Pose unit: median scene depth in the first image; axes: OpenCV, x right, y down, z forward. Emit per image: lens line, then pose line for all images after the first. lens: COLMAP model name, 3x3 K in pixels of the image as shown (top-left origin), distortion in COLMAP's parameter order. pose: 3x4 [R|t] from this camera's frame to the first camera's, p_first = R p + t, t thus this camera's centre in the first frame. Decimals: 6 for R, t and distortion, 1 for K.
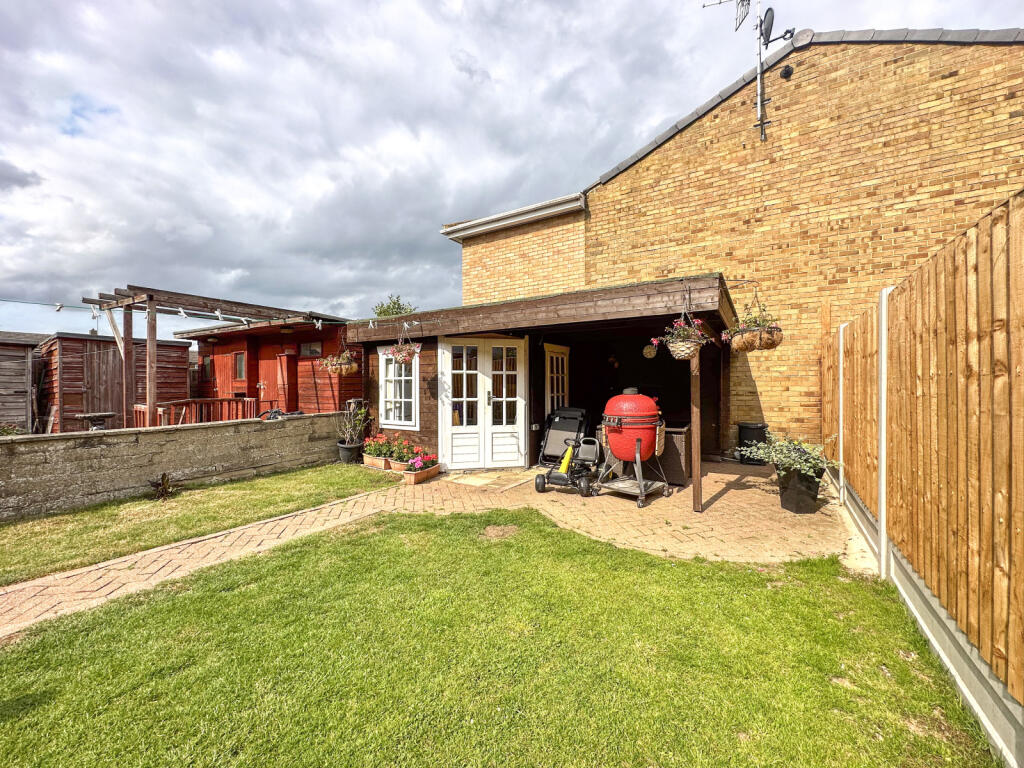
lens RADIAL K [[412.3, 0, 508.7], [0, 412.3, 381.4], [0, 0, 1]] dist [-0.005821, 0.000213]
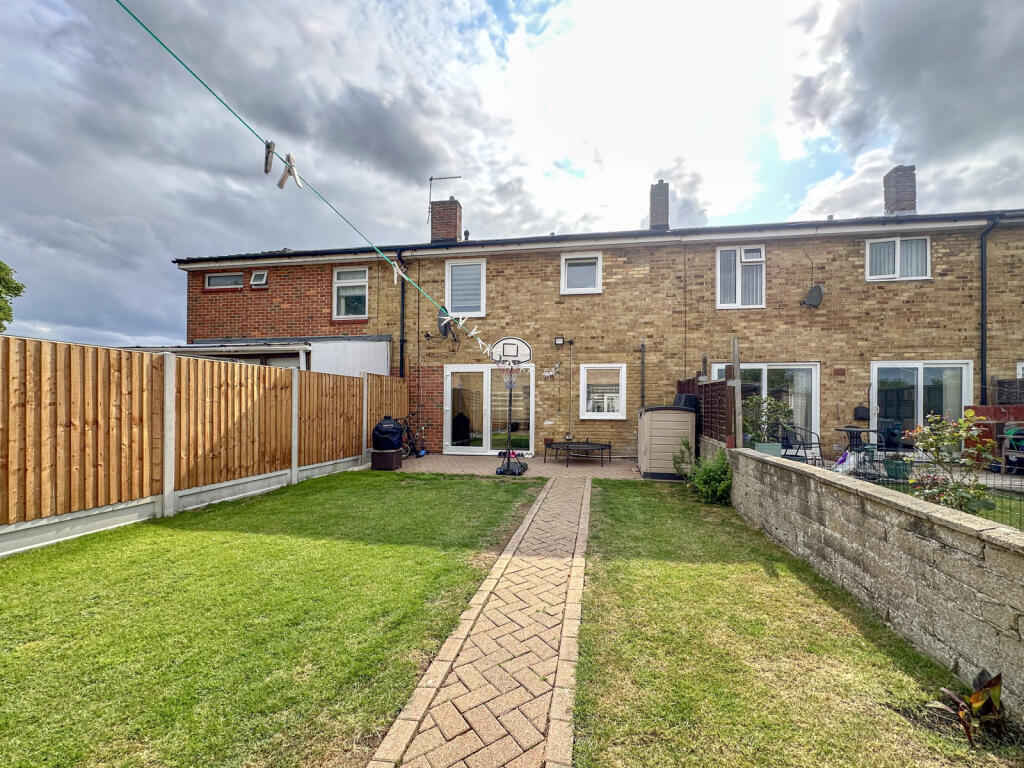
lens RADIAL K [[435.9, 0, 525.2], [0, 435.9, 405.8], [0, 0, 1]] dist [-0.013018, 0.002663]
pose [[-0.916111, -0.003707, -0.400907, -0.250733], [-0.007171, 0.999949, 0.007140, -0.002710], [0.400860, 0.009416, -0.916091, 0.924279]]
